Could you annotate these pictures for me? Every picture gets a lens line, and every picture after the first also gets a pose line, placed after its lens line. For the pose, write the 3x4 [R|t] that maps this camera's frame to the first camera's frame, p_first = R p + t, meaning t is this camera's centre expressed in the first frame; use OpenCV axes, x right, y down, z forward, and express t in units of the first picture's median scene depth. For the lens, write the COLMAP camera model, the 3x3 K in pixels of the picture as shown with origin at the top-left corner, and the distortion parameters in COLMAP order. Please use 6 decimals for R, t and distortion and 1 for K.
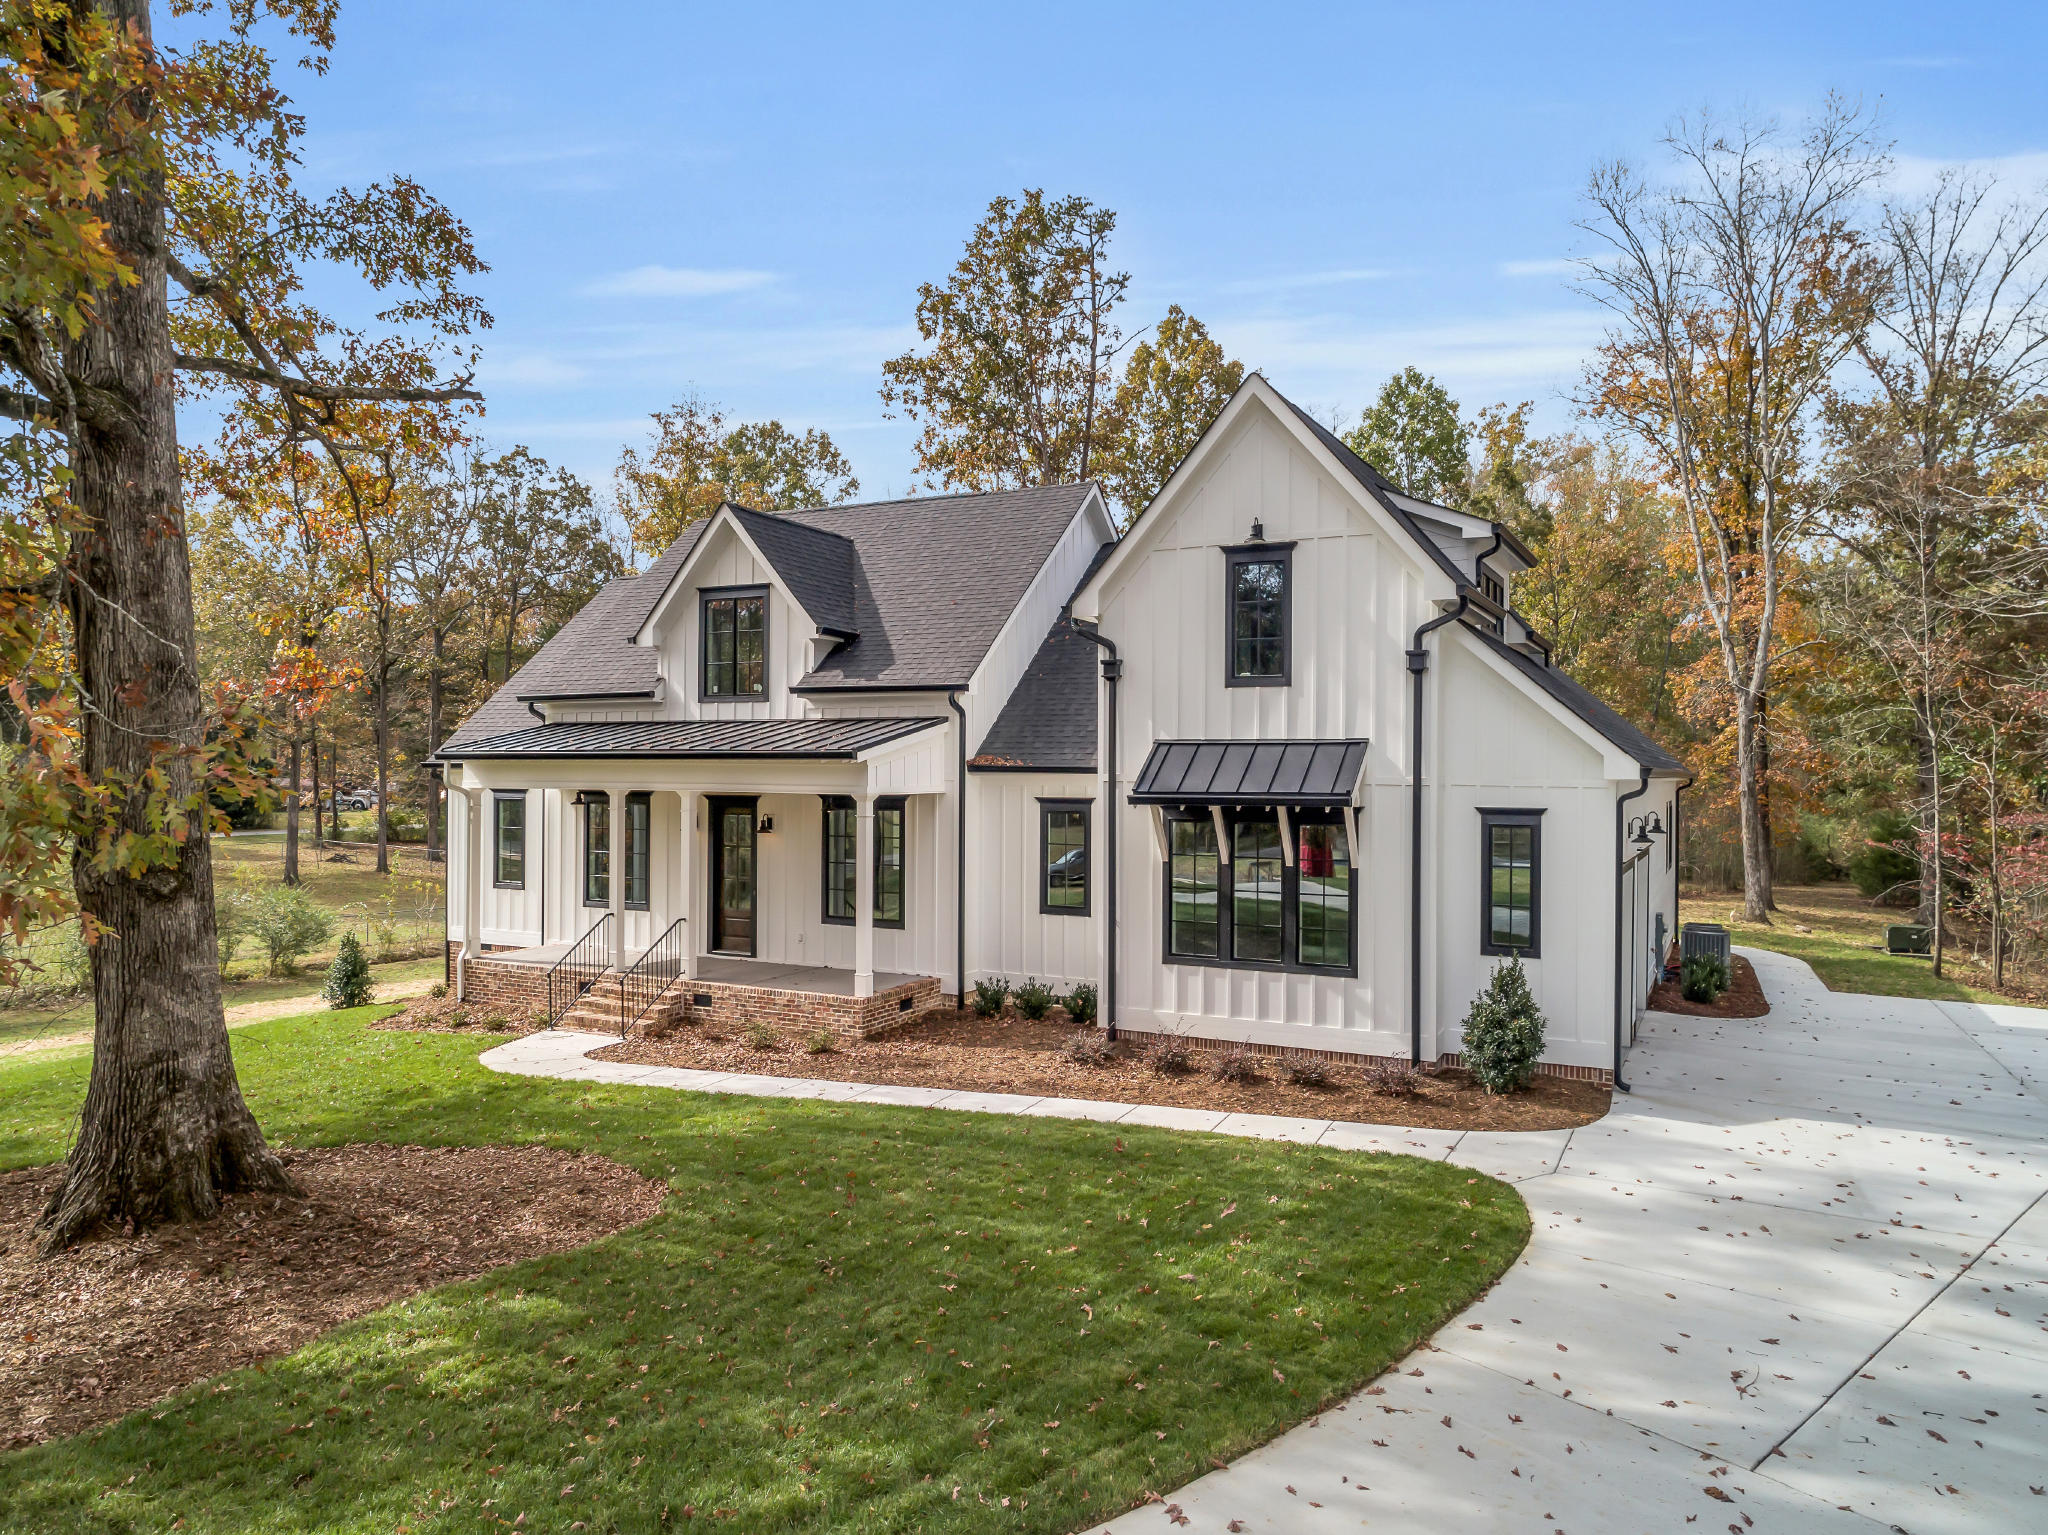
lens RADIAL K [[1411.8, 0, 1023.3], [0, 1411.8, 769.7], [0, 0, 1]] dist [-0.004358, 0.004306]
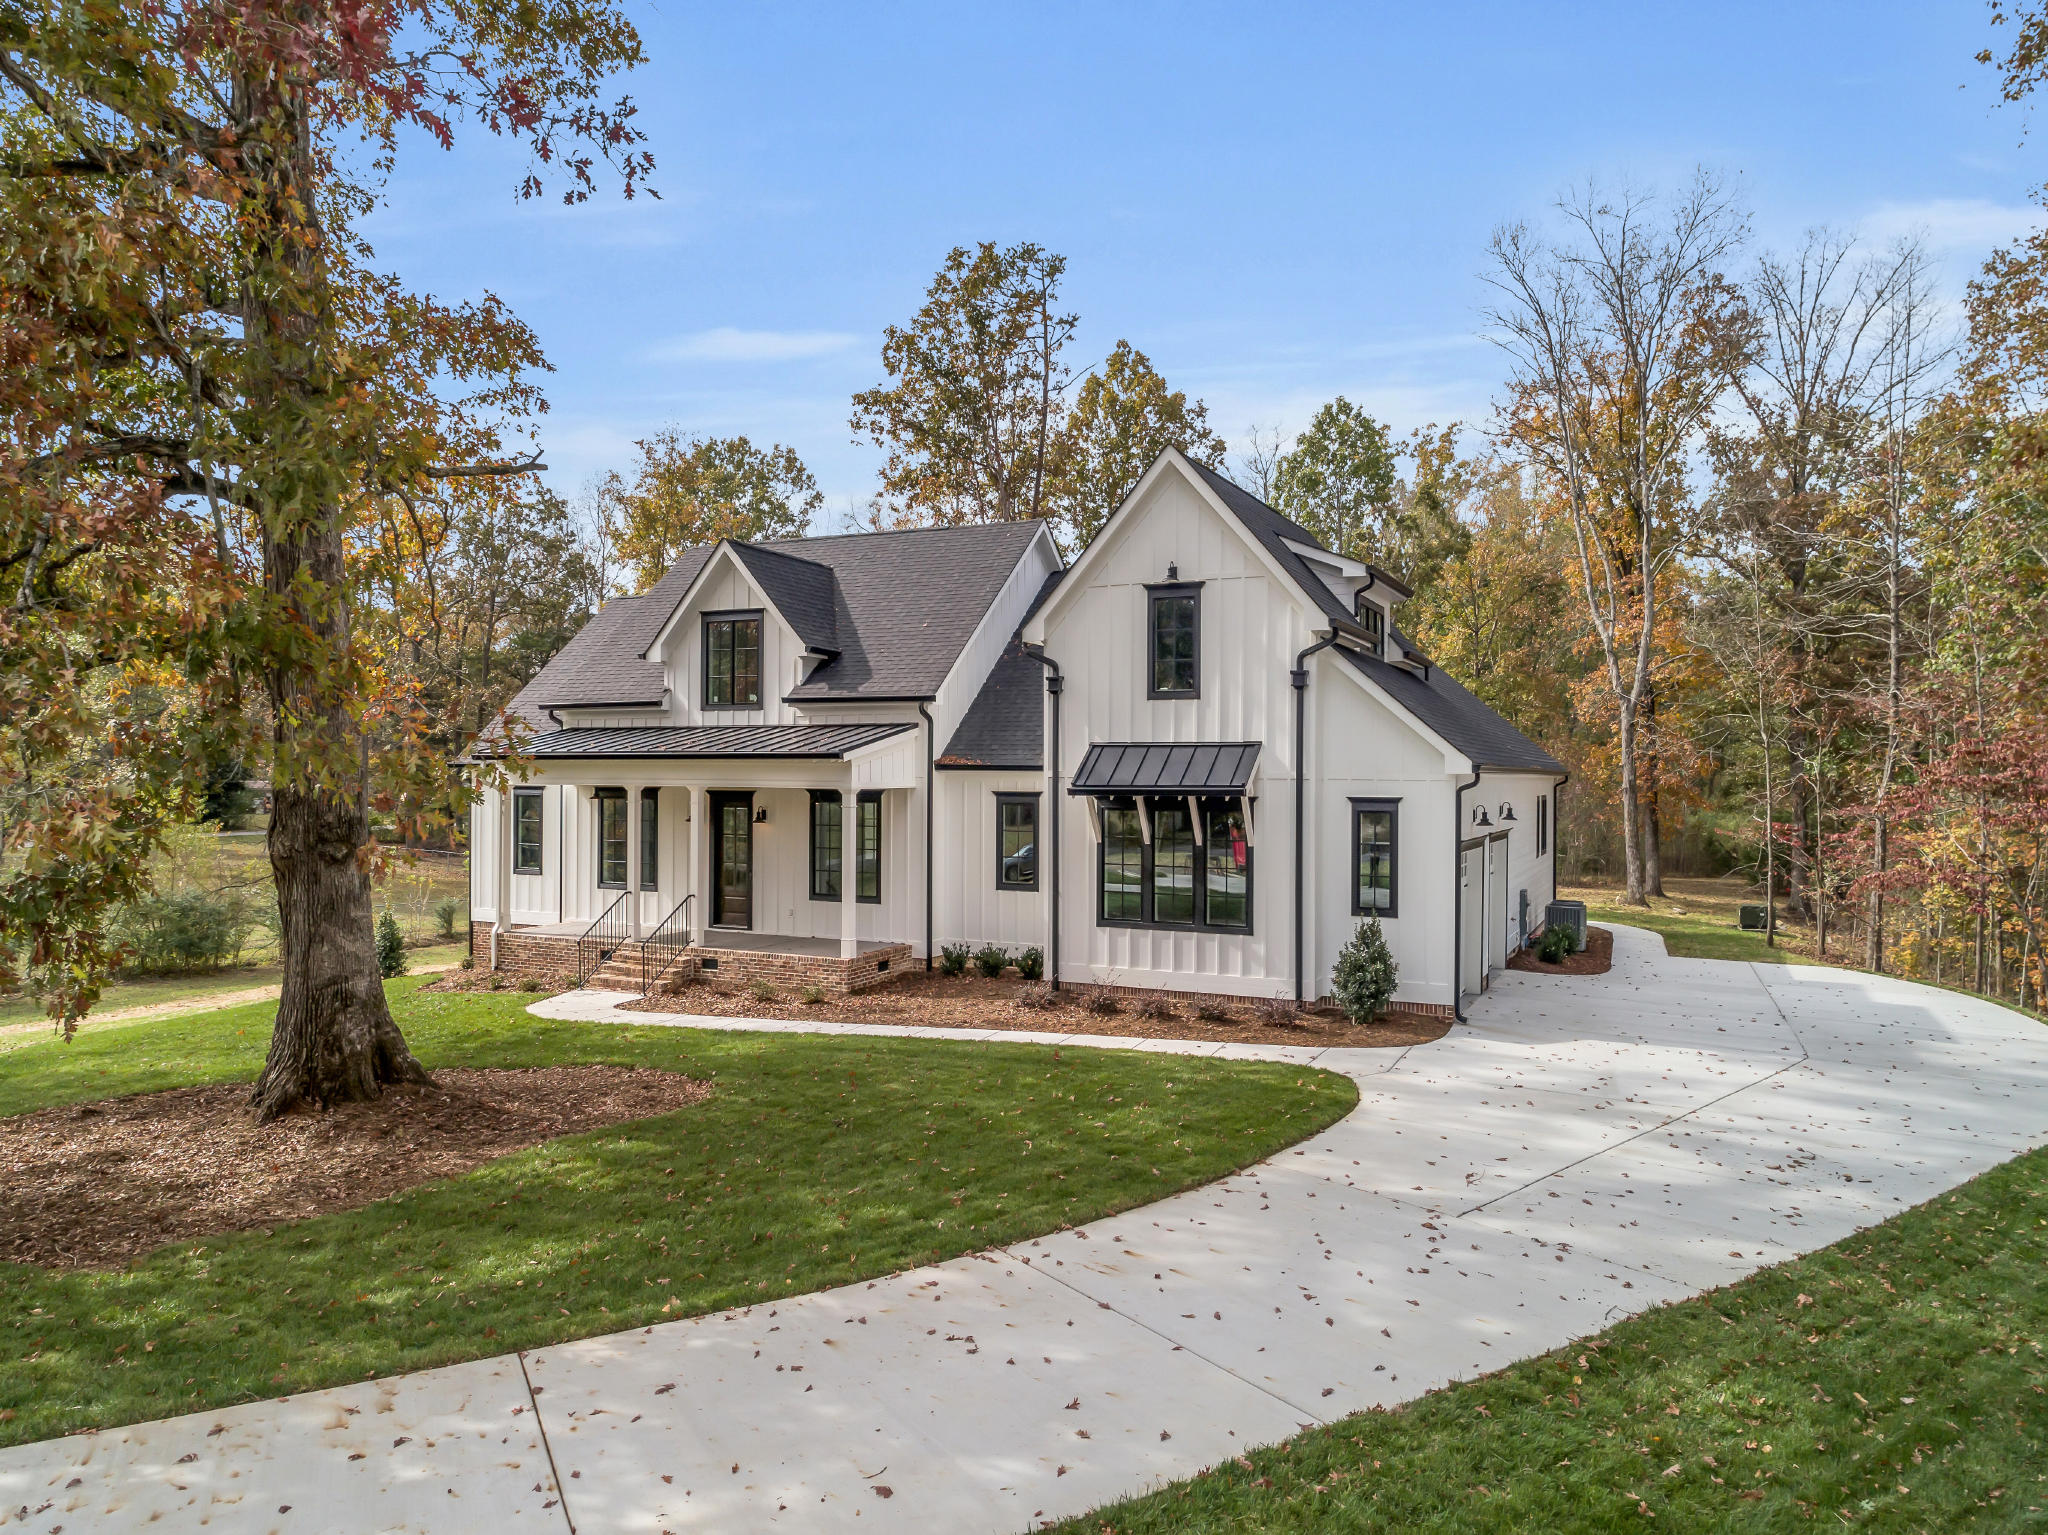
lens RADIAL K [[1411.8, 0, 1031.3], [0, 1411.8, 773.4], [0, 0, 1]] dist [-0.004358, 0.004306]
pose [[0.999372, -0.001385, 0.035404, -0.000730], [0.001363, 0.999999, 0.000670, 0.004394], [-0.035405, -0.000622, 0.999373, -0.207882]]
